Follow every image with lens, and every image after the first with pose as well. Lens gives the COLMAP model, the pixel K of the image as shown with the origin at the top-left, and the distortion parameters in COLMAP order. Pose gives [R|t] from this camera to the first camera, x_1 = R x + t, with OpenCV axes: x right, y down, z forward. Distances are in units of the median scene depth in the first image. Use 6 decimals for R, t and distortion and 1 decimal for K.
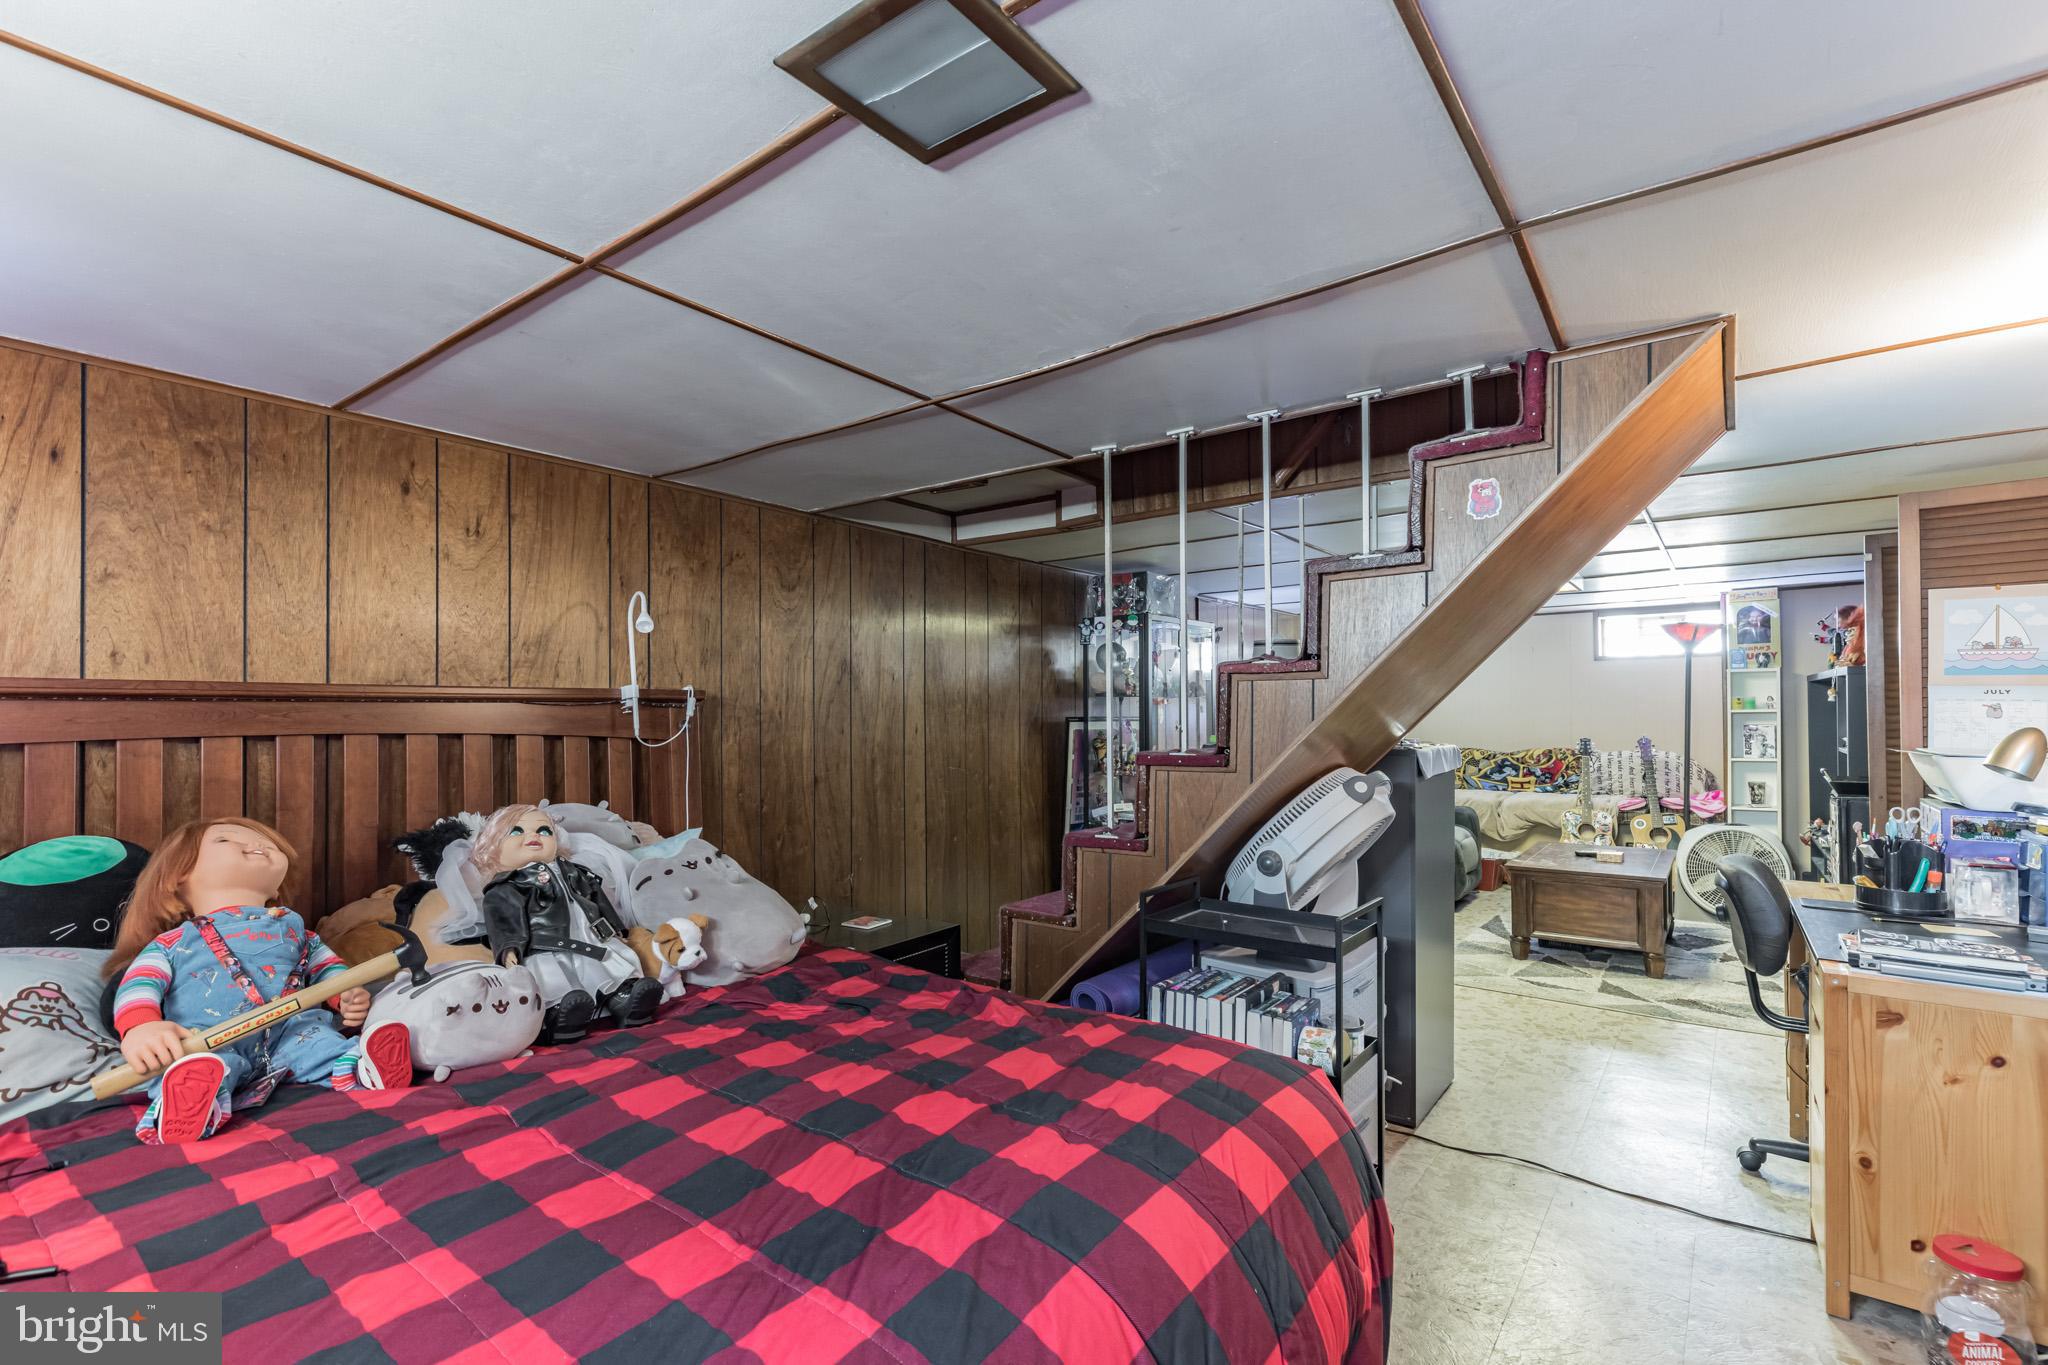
lens RADIAL K [[931.8, 0, 1030.7], [0, 931.8, 700.1], [0, 0, 1]] dist [0.001556, 0.000083]
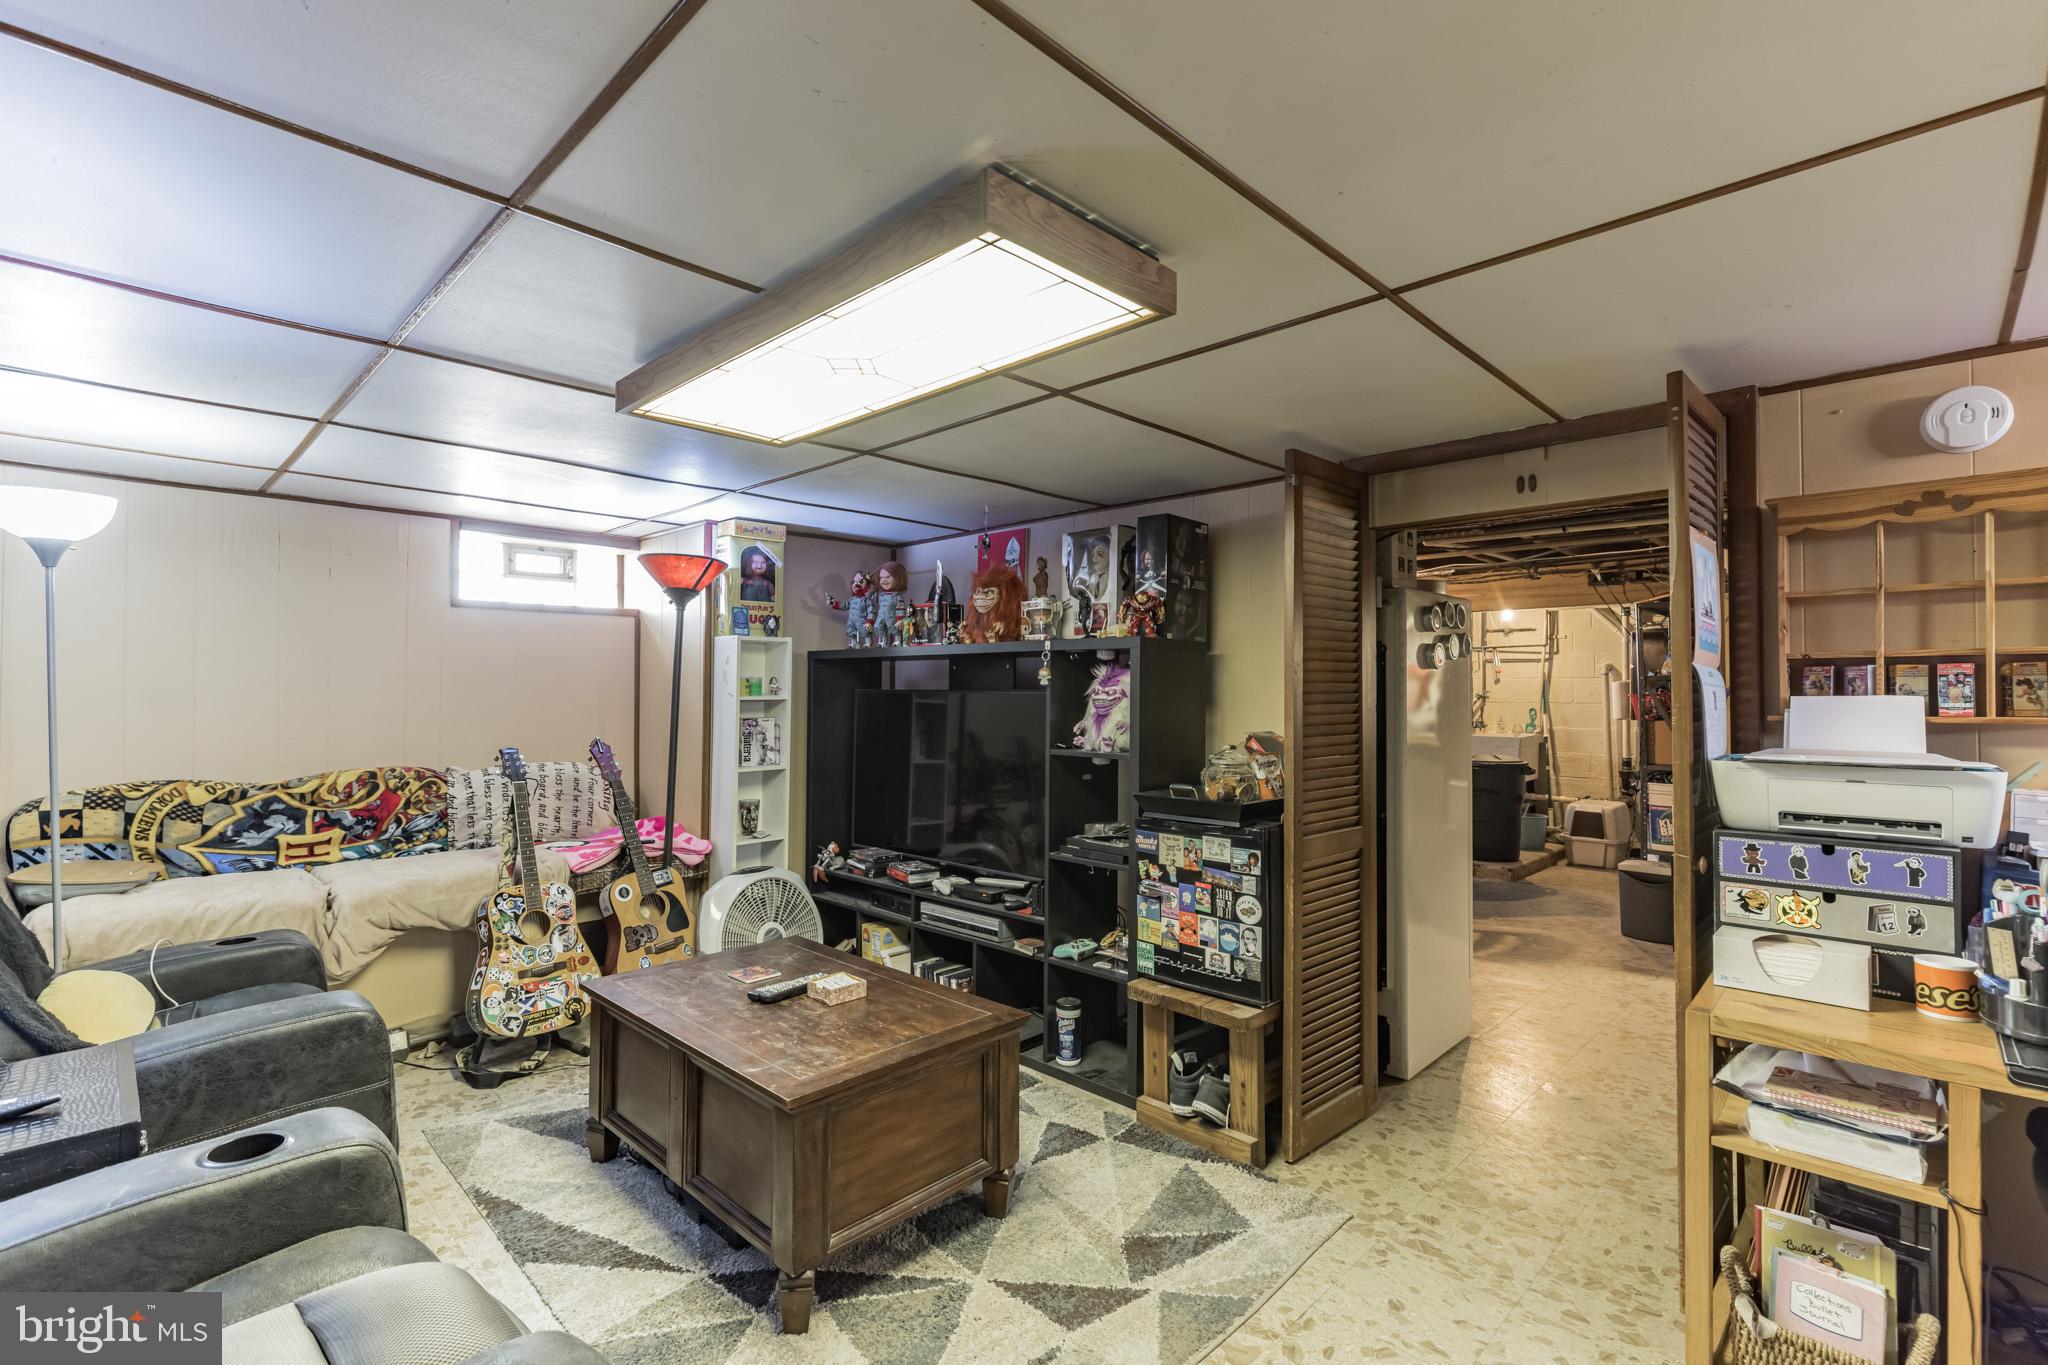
lens RADIAL K [[931.8, 0, 1032.4], [0, 931.8, 682.9], [0, 0, 1]] dist [0.001556, 0.000083]
pose [[0.121791, 0.021587, 0.992321, 0.095899], [-0.018619, 0.999637, -0.019461, 0.008043], [-0.992381, -0.016106, 0.122149, 0.588819]]
